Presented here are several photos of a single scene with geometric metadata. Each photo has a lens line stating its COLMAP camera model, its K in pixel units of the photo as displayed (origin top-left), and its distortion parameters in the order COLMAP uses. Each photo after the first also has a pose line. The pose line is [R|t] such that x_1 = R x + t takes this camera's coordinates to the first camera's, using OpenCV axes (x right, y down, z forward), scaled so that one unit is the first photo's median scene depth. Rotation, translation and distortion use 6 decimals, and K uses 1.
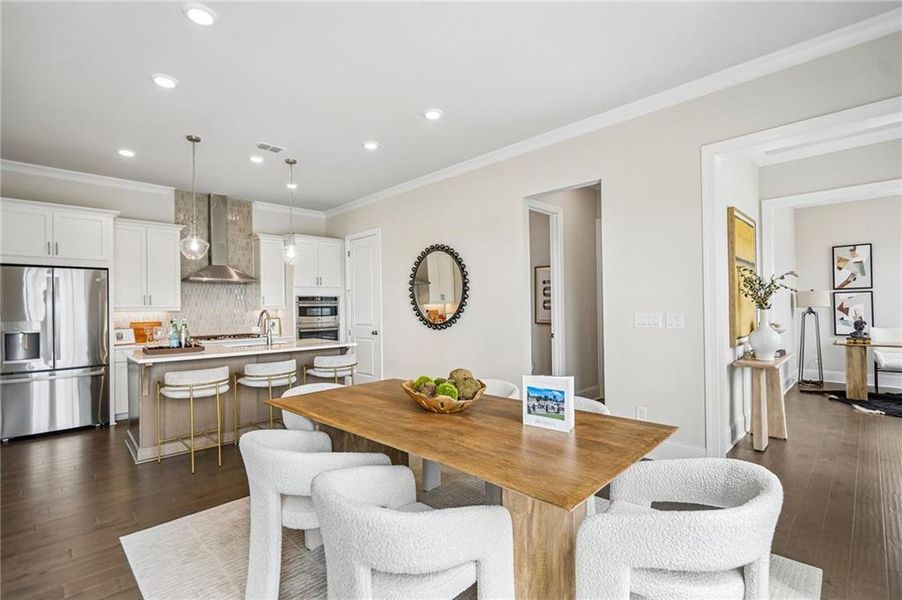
lens RADIAL K [[415.0, 0, 448.7], [0, 415.0, 305.4], [0, 0, 1]] dist [-0.001512, 0.000010]
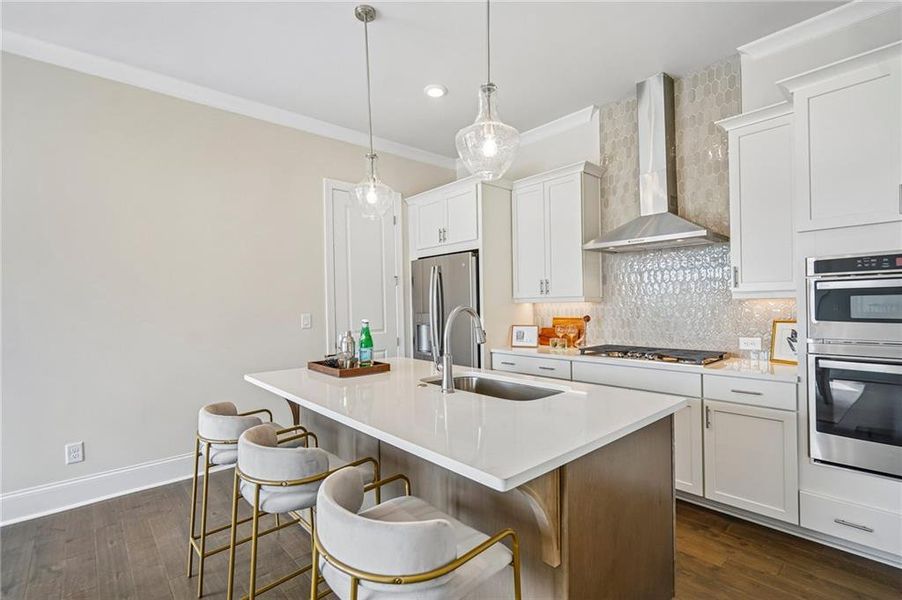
lens RADIAL K [[415.0, 0, 448.7], [0, 415.0, 305.4], [0, 0, 1]] dist [-0.001512, 0.000010]
pose [[-0.043135, 0.018886, -0.998891, -0.021631], [0.024363, 0.999544, 0.017846, 0.002296], [0.998772, -0.023567, -0.043576, 0.872807]]
